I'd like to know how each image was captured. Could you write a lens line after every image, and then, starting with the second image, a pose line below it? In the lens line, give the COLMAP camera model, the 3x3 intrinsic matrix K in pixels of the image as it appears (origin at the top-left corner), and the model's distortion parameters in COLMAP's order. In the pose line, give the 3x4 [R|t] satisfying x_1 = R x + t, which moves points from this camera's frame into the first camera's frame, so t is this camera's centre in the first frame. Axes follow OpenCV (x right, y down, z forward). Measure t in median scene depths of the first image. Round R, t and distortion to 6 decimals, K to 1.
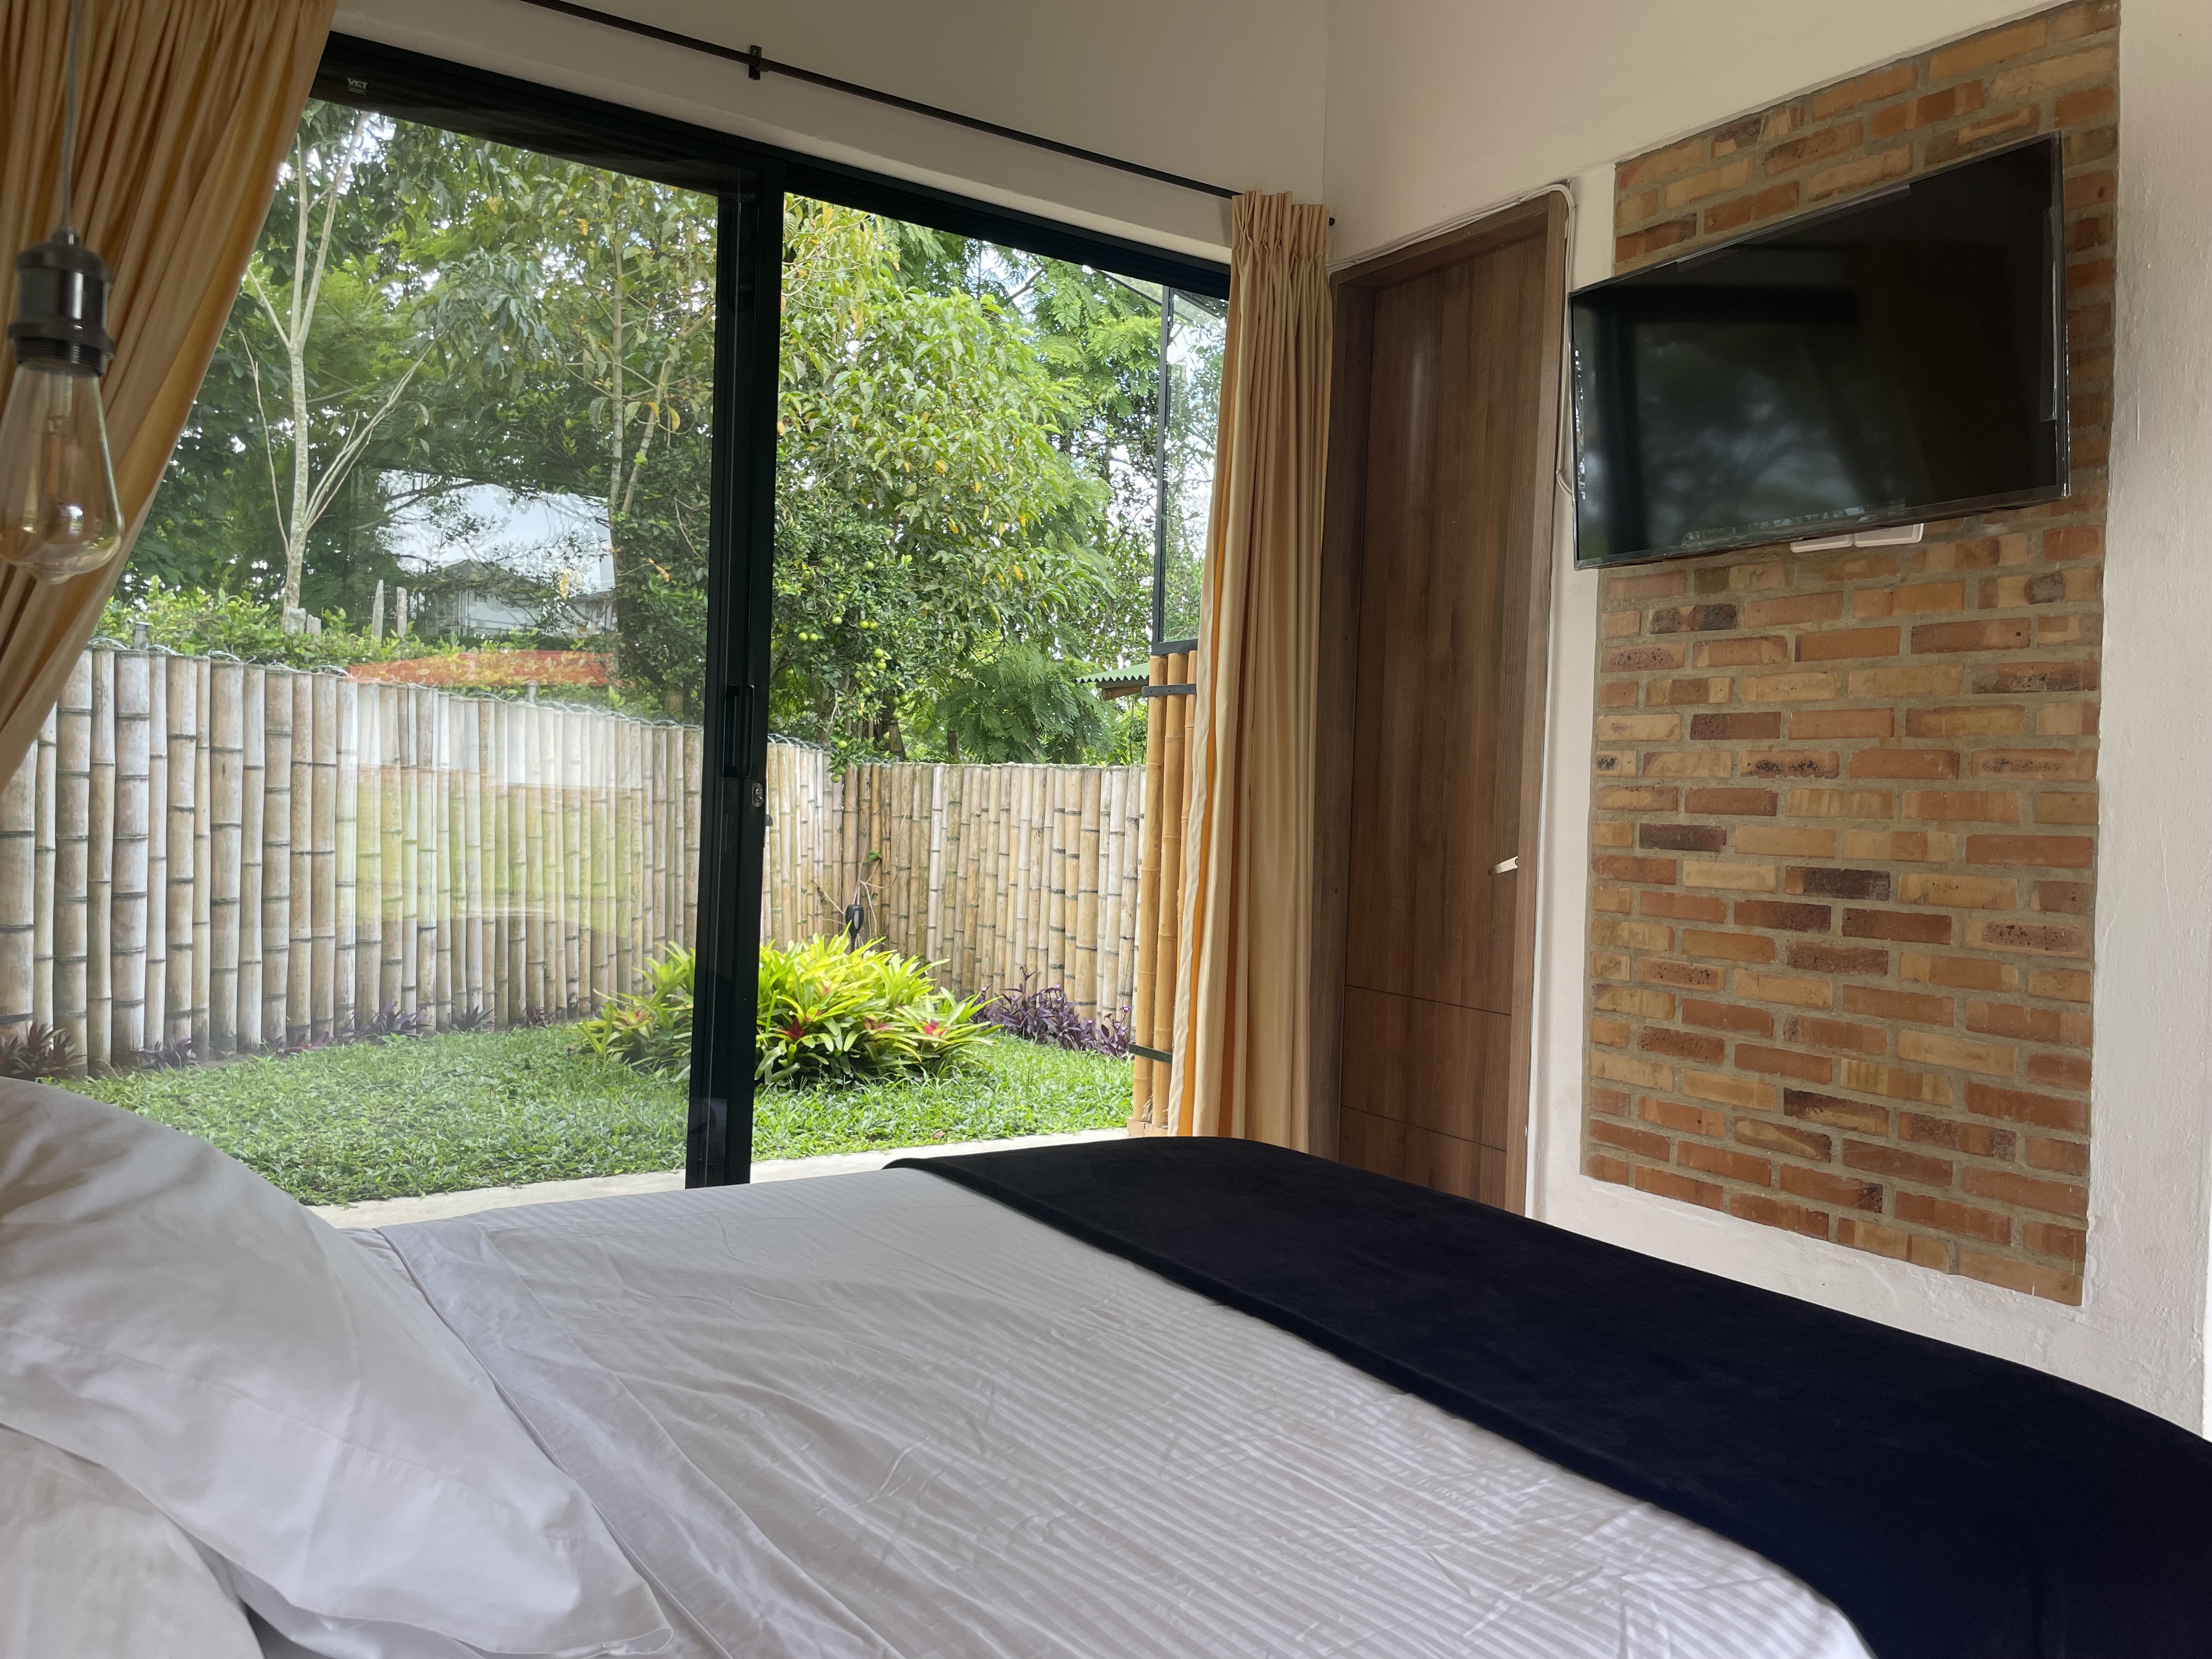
lens RADIAL K [[1670.6, 0, 1108.0], [0, 1670.6, 826.9], [0, 0, 1]] dist [-0.004771, -0.002999]
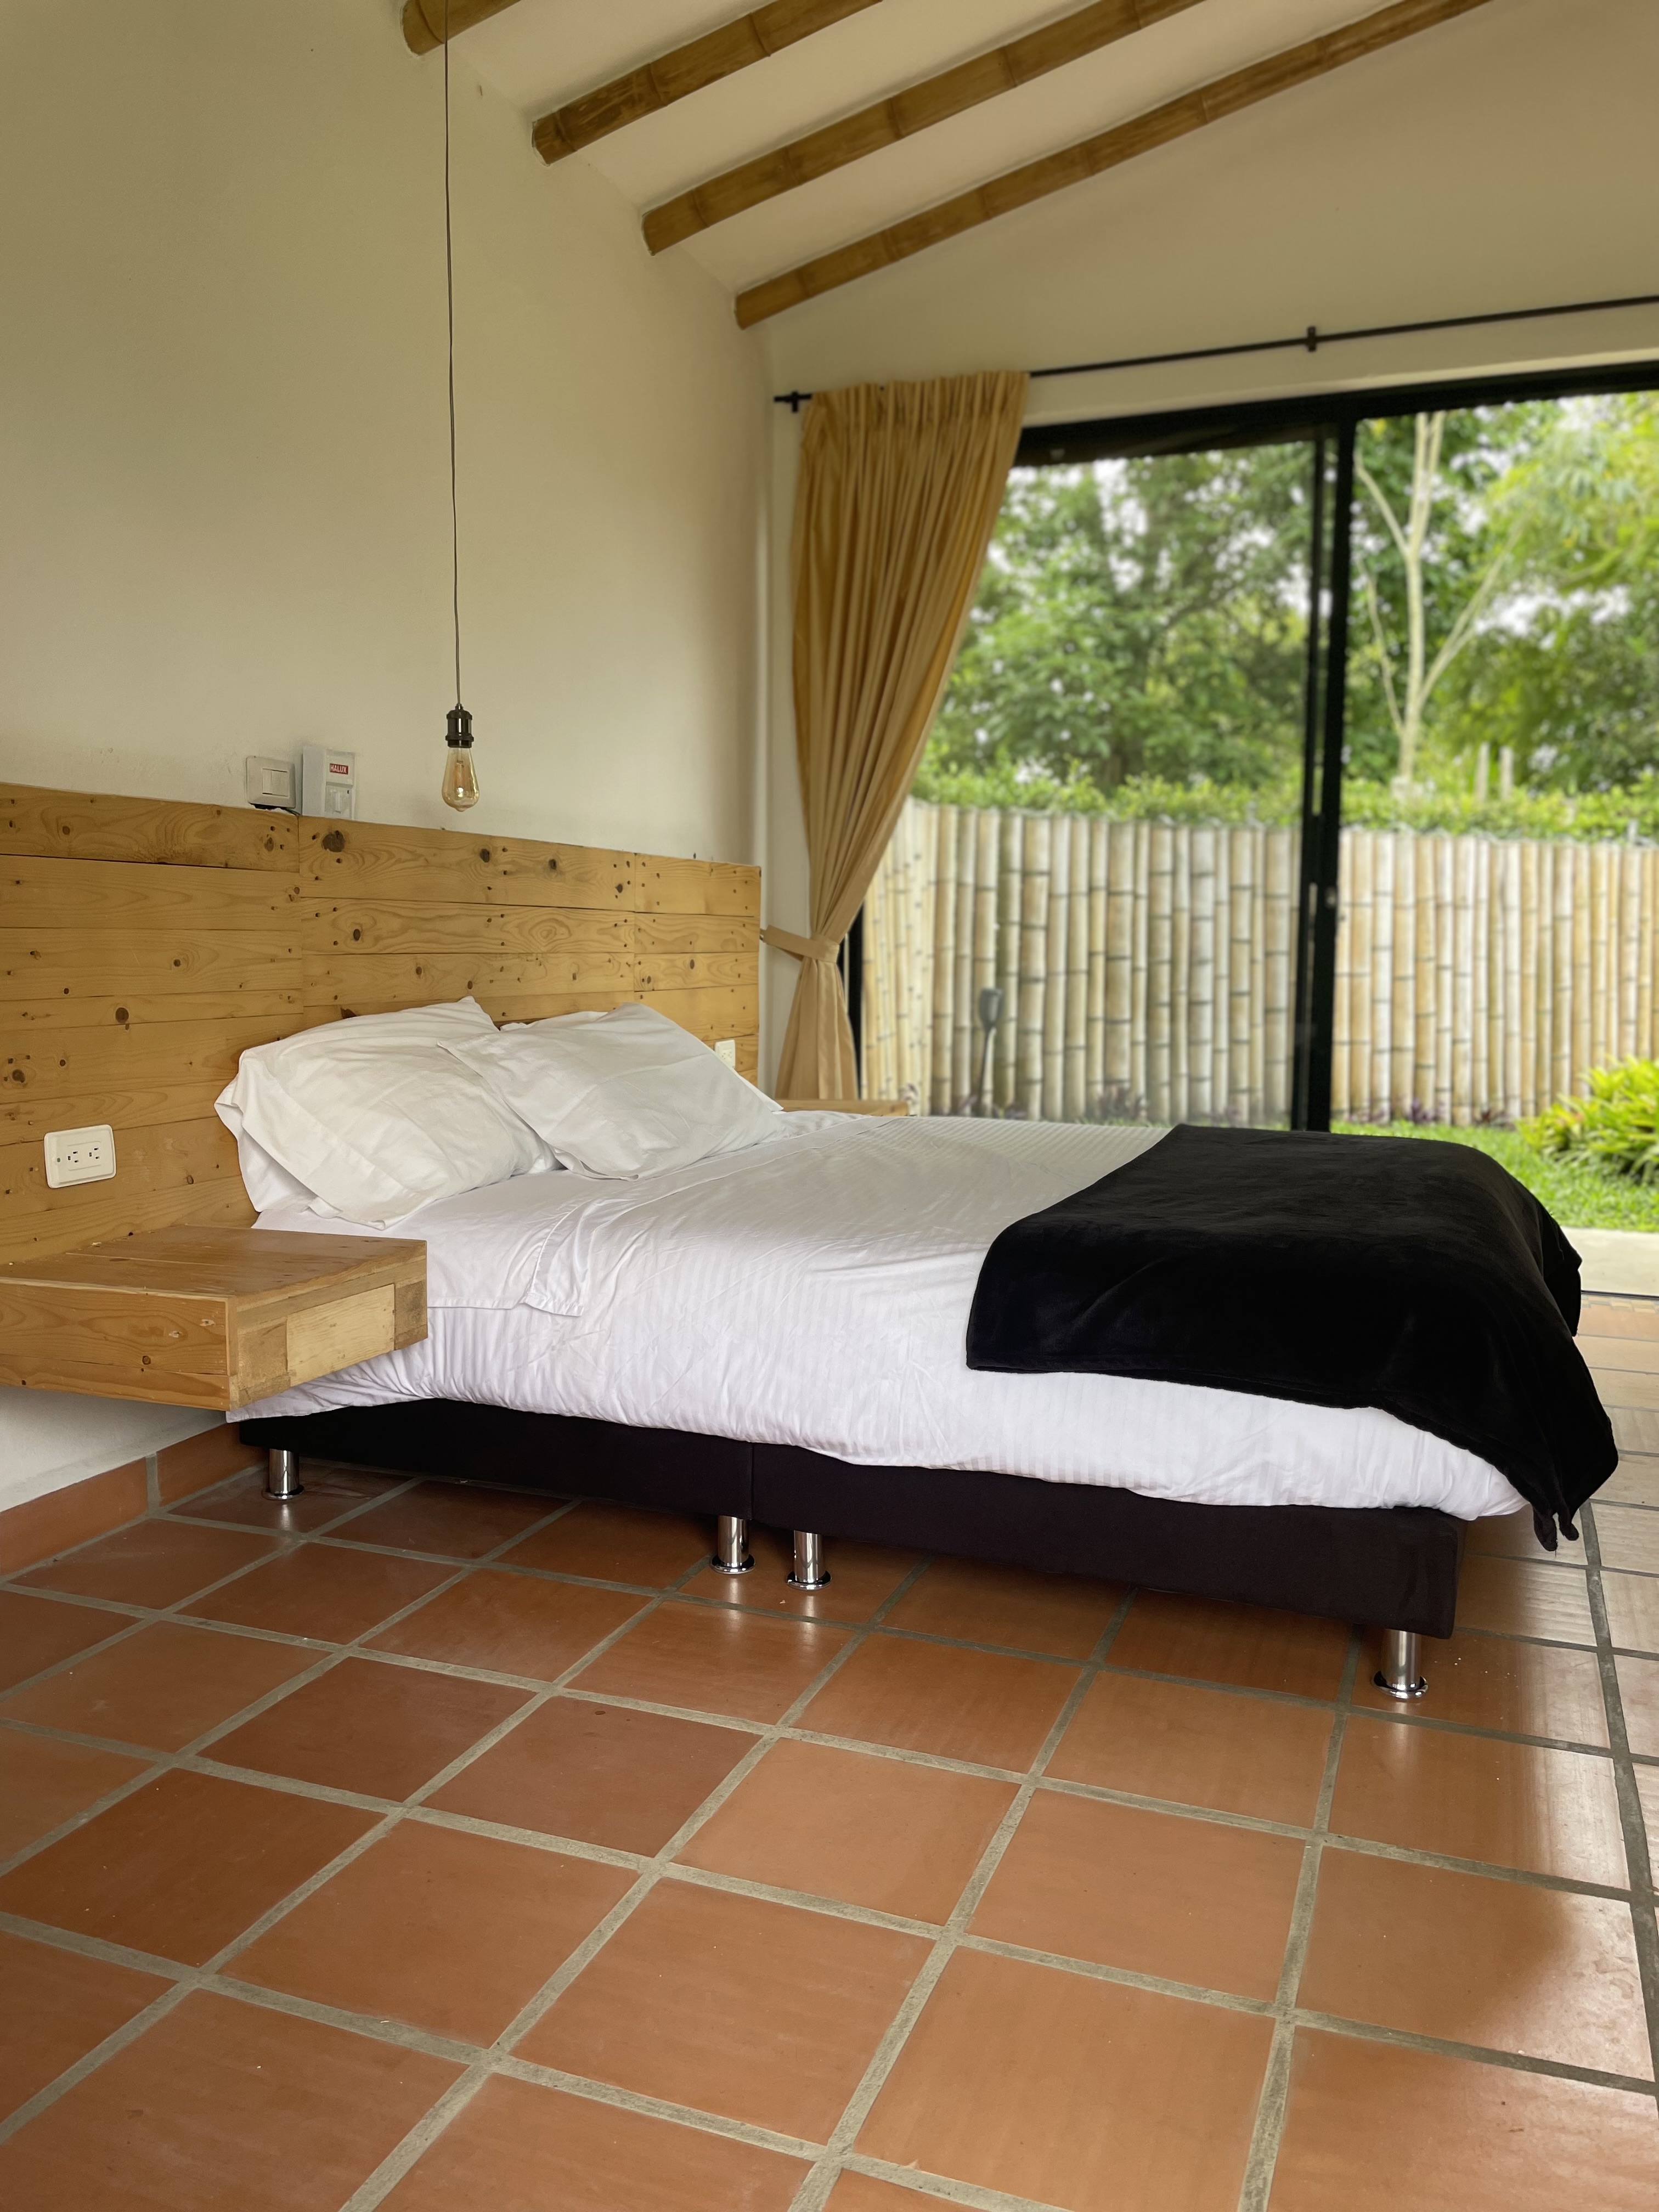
lens RADIAL K [[1670.6, 0, 830.7], [0, 1670.6, 1110.0], [0, 0, 1]] dist [-0.004771, -0.002999]
pose [[0.560005, 0.053066, -0.826788, 0.391974], [0.003705, 0.997776, 0.066550, 0.035174], [0.828481, -0.040331, 0.558563, -0.046790]]
